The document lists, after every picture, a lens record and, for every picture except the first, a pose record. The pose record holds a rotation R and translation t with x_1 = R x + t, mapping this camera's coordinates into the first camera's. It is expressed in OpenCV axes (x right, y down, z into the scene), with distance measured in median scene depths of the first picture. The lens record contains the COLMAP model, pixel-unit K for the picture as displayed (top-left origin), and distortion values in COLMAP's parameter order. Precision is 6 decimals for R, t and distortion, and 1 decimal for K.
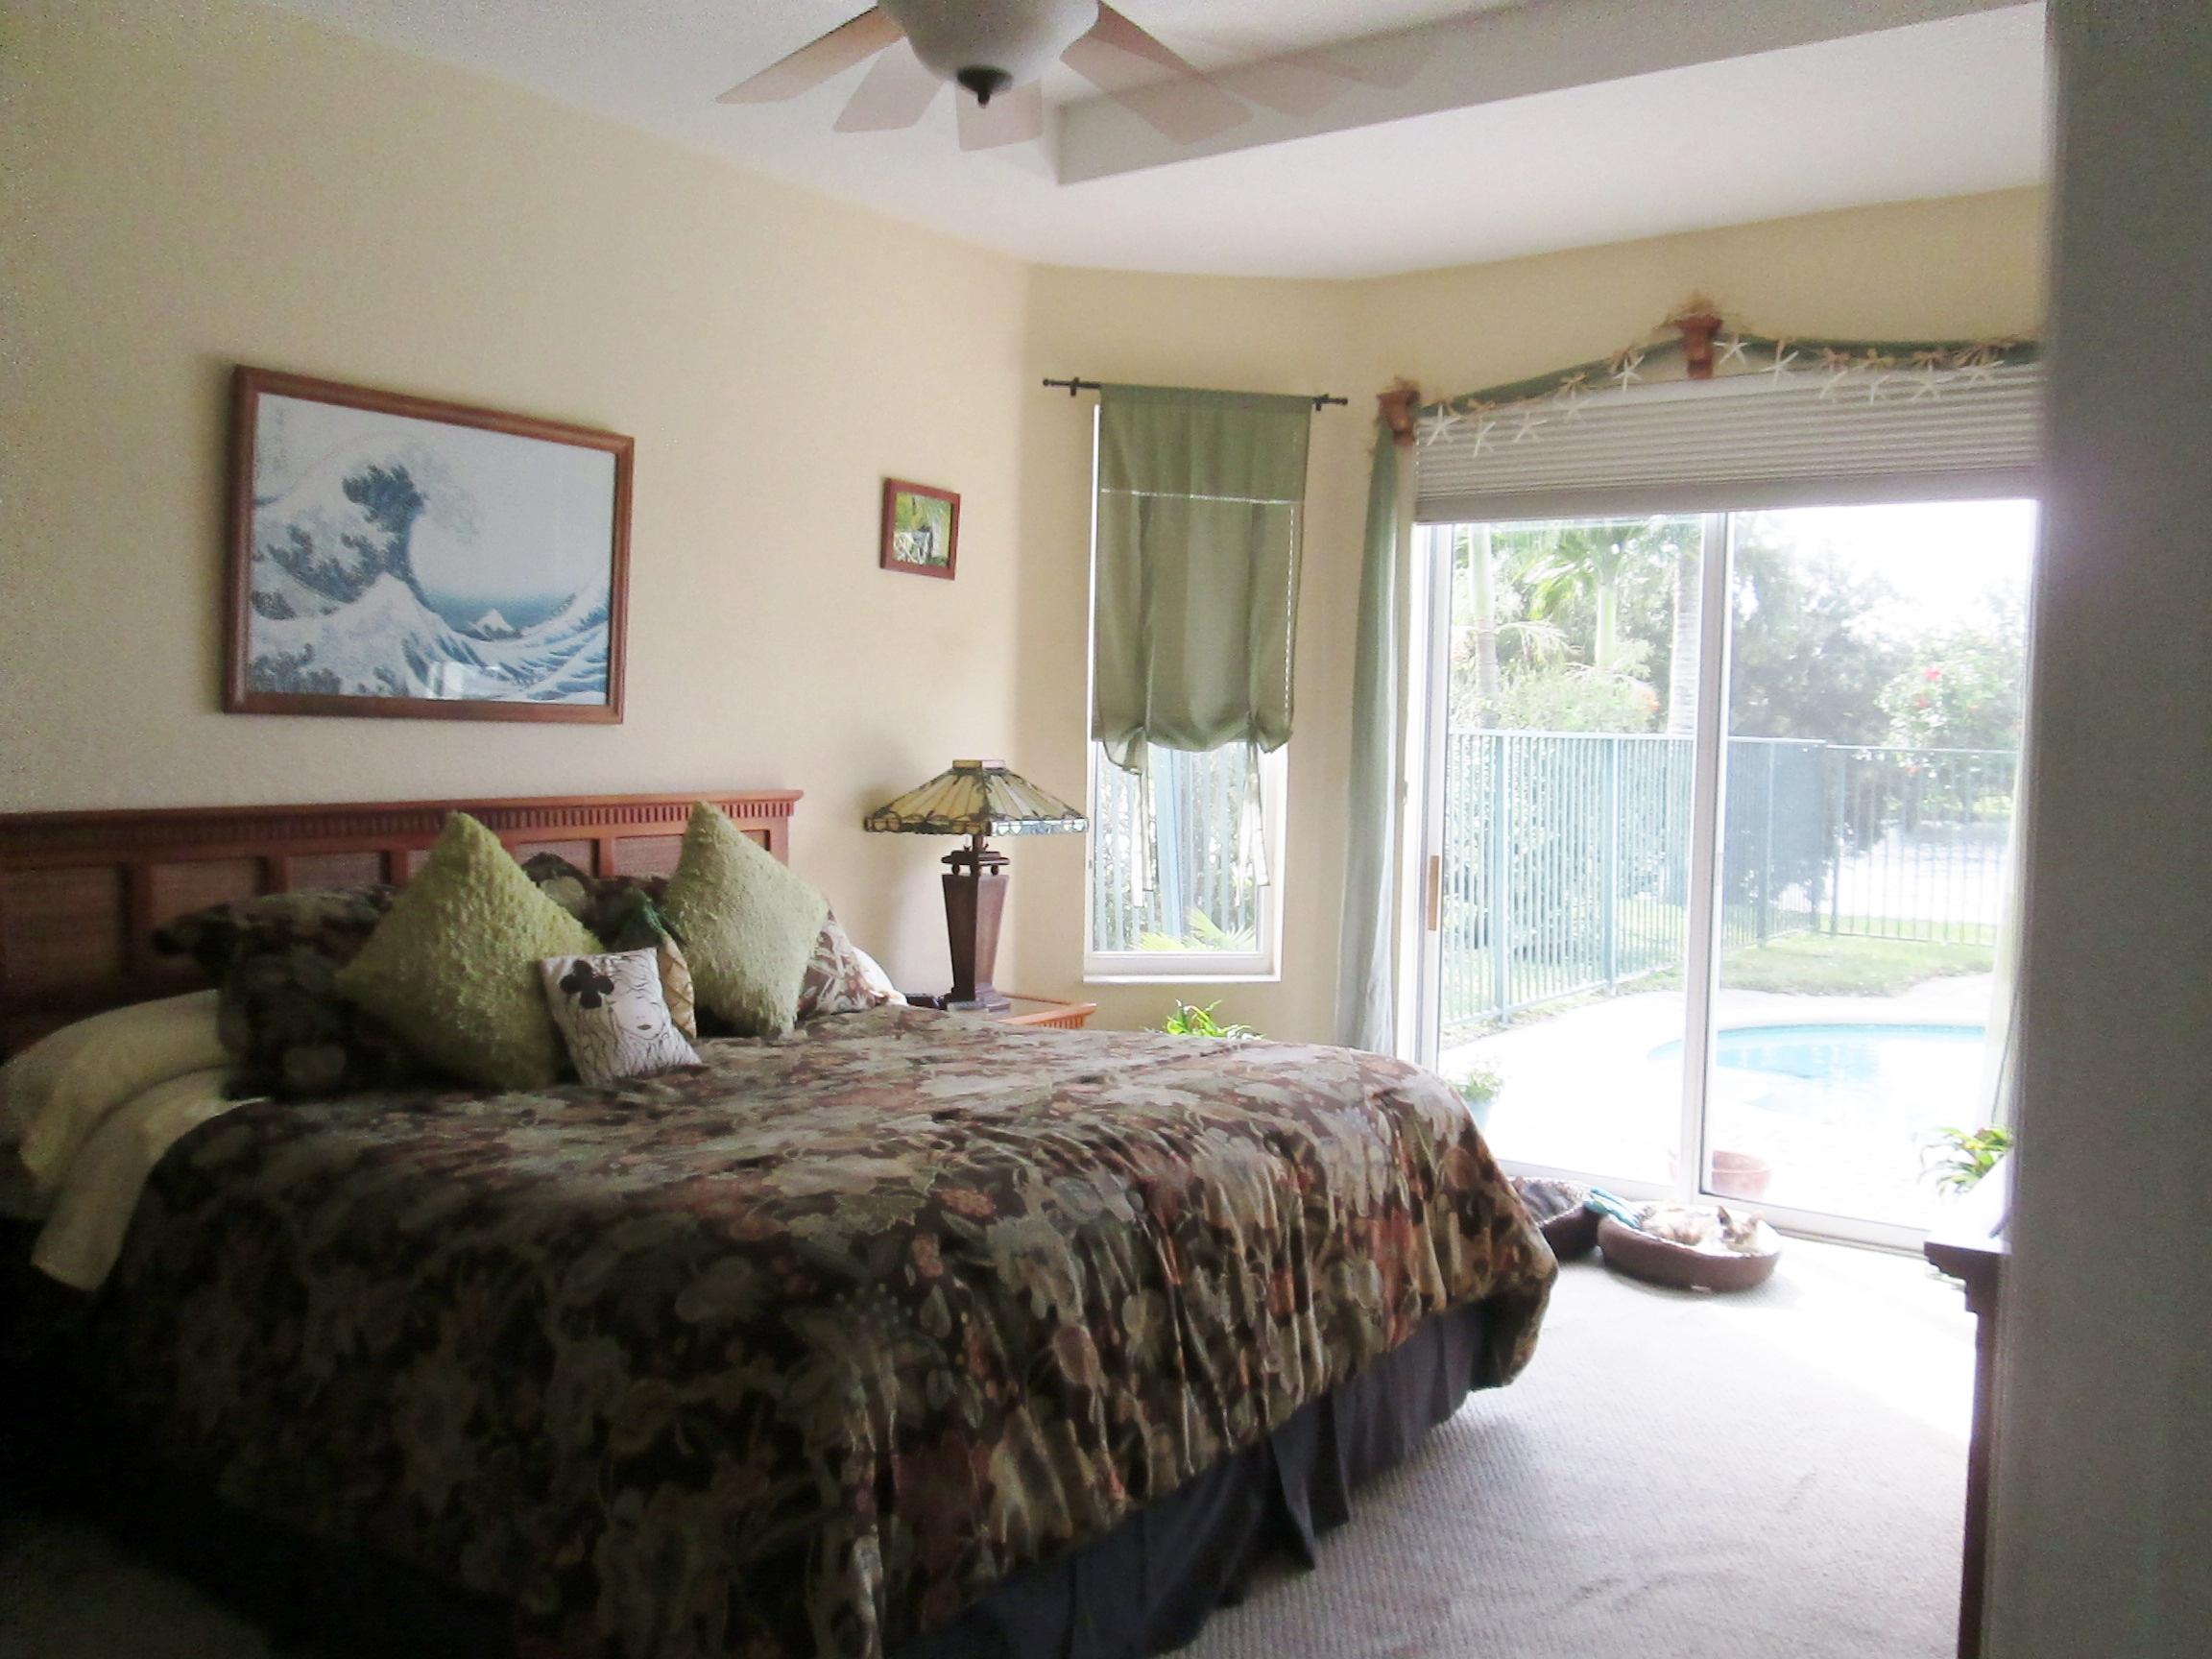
lens RADIAL K [[1827.2, 0, 1104.5], [0, 1827.2, 824.7], [0, 0, 1]] dist [-0.052238, 0.012942]
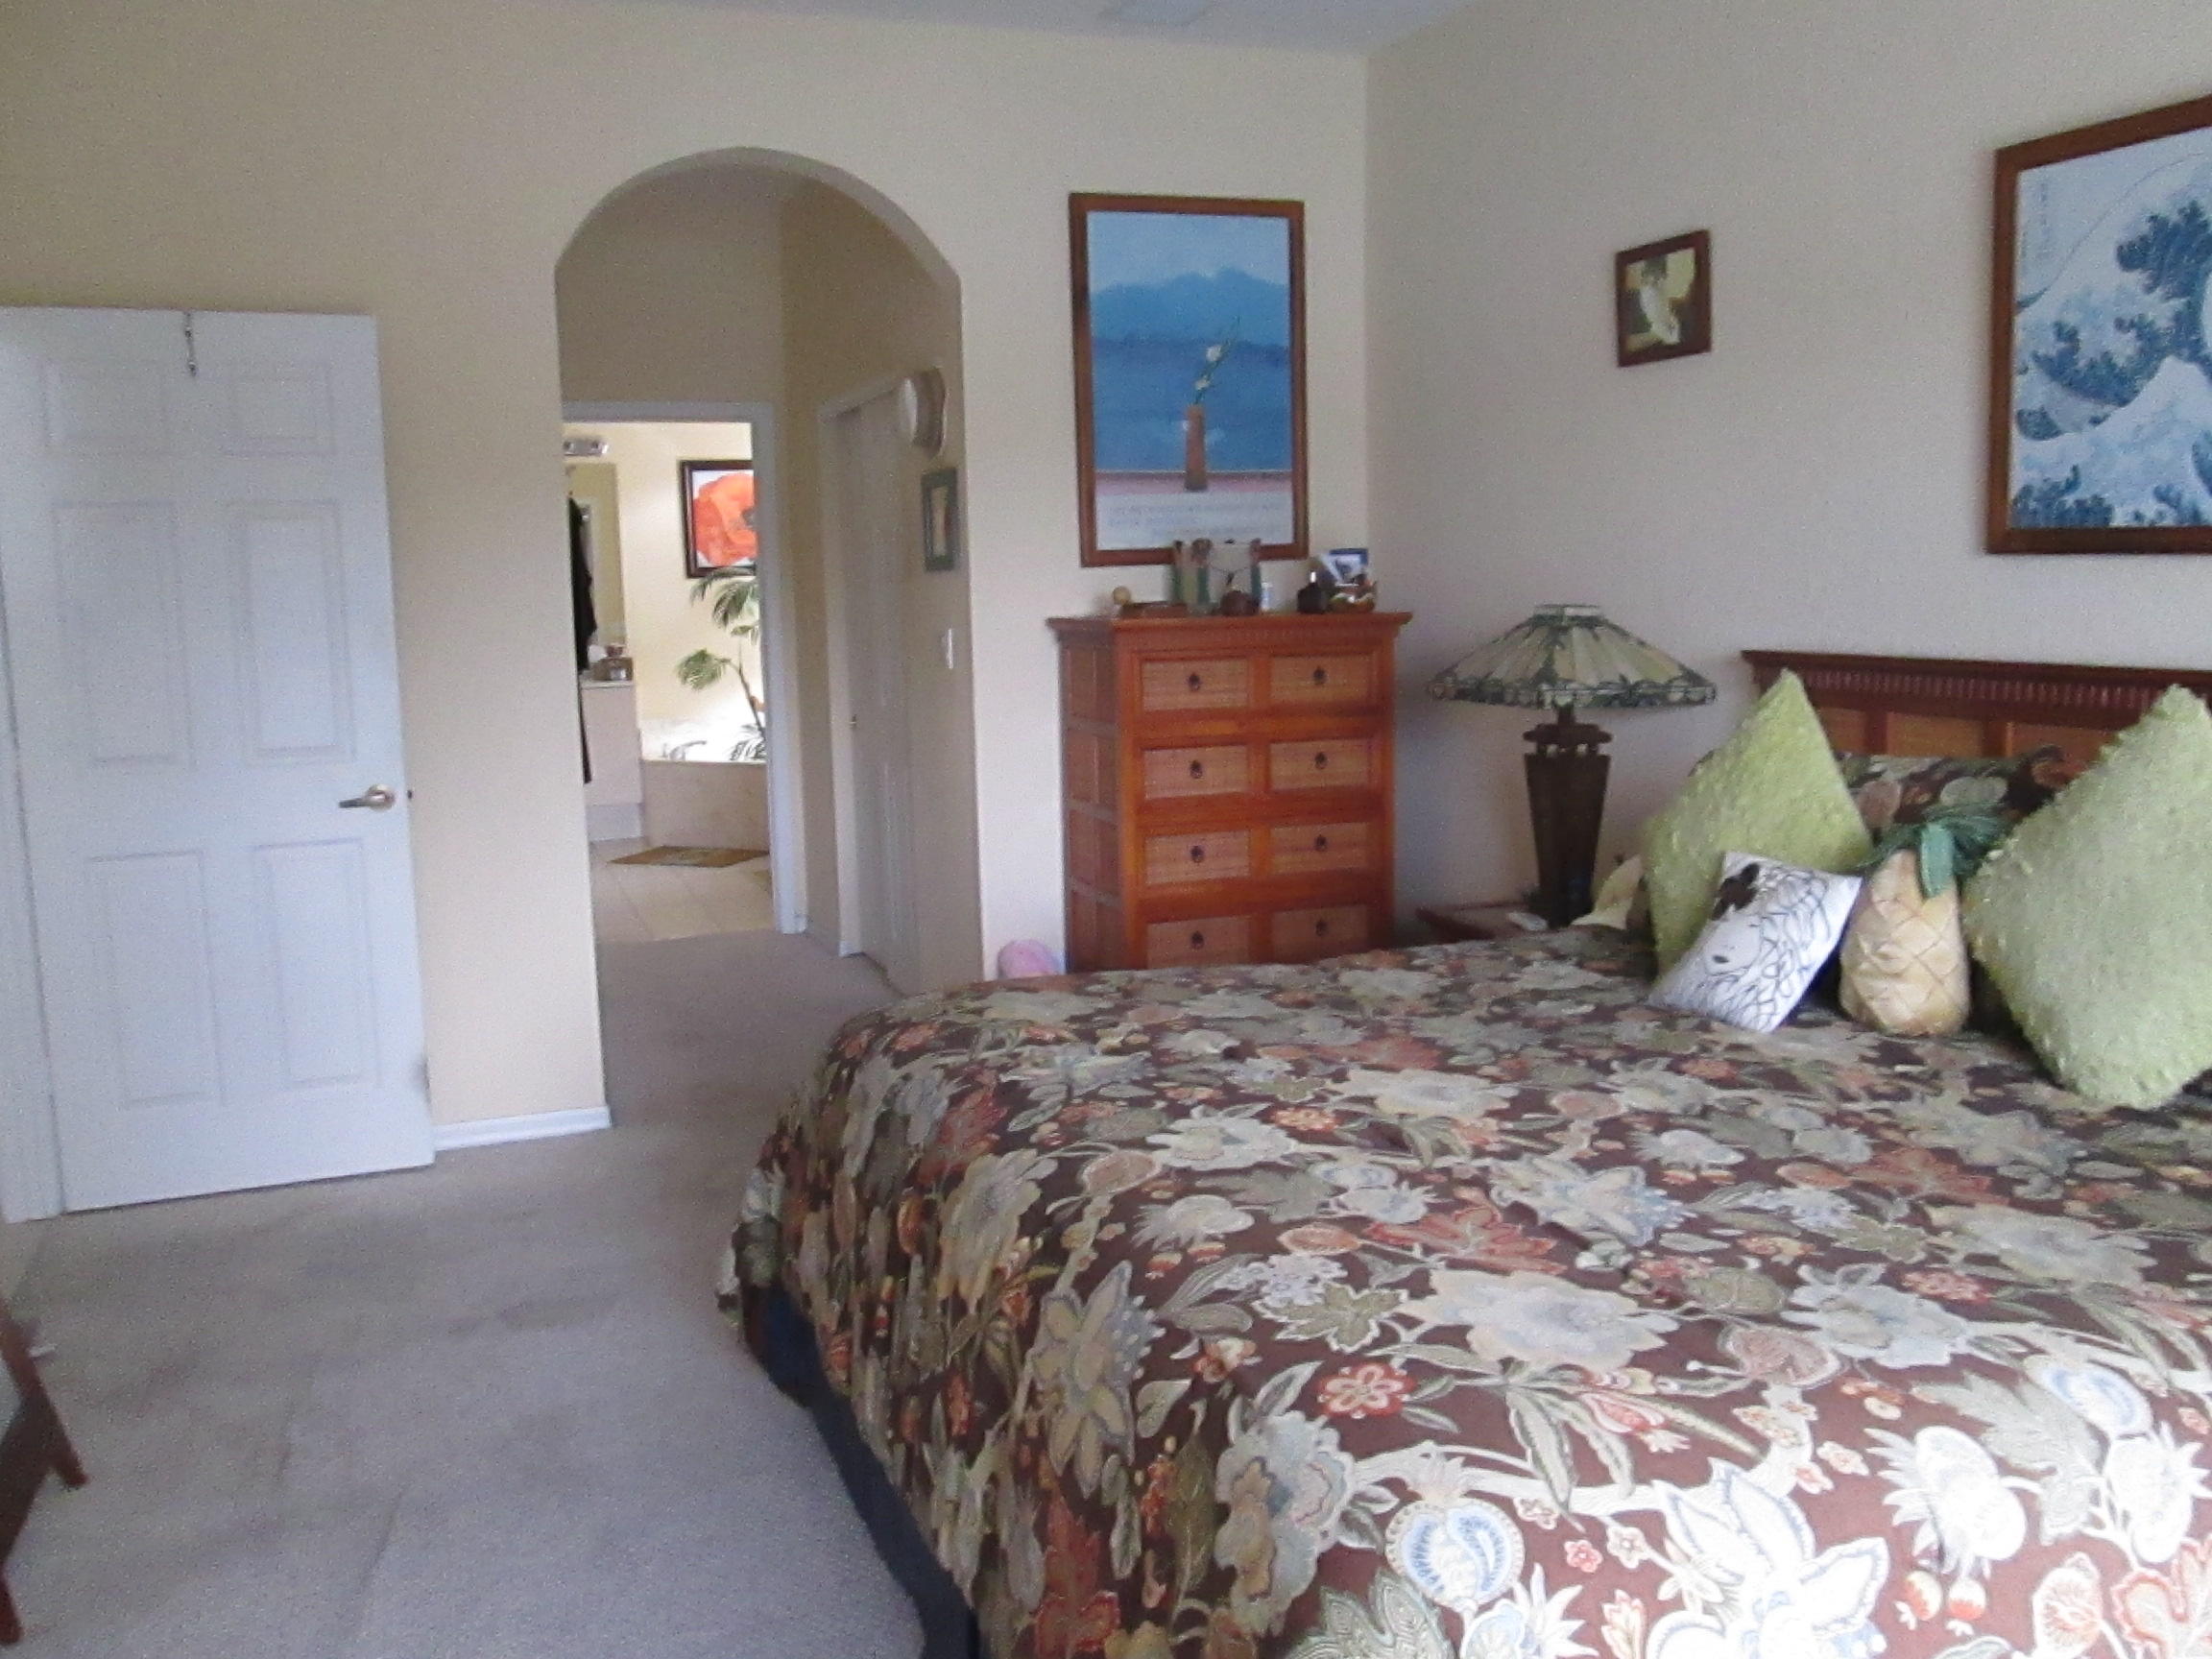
lens RADIAL K [[1827.2, 0, 1103.7], [0, 1827.2, 833.2], [0, 0, 1]] dist [-0.052238, 0.012942]
pose [[-0.558916, 0.101776, -0.822955, 0.476149], [-0.042514, 0.987617, 0.151014, -0.040070], [0.828134, 0.119391, -0.547668, 1.090109]]
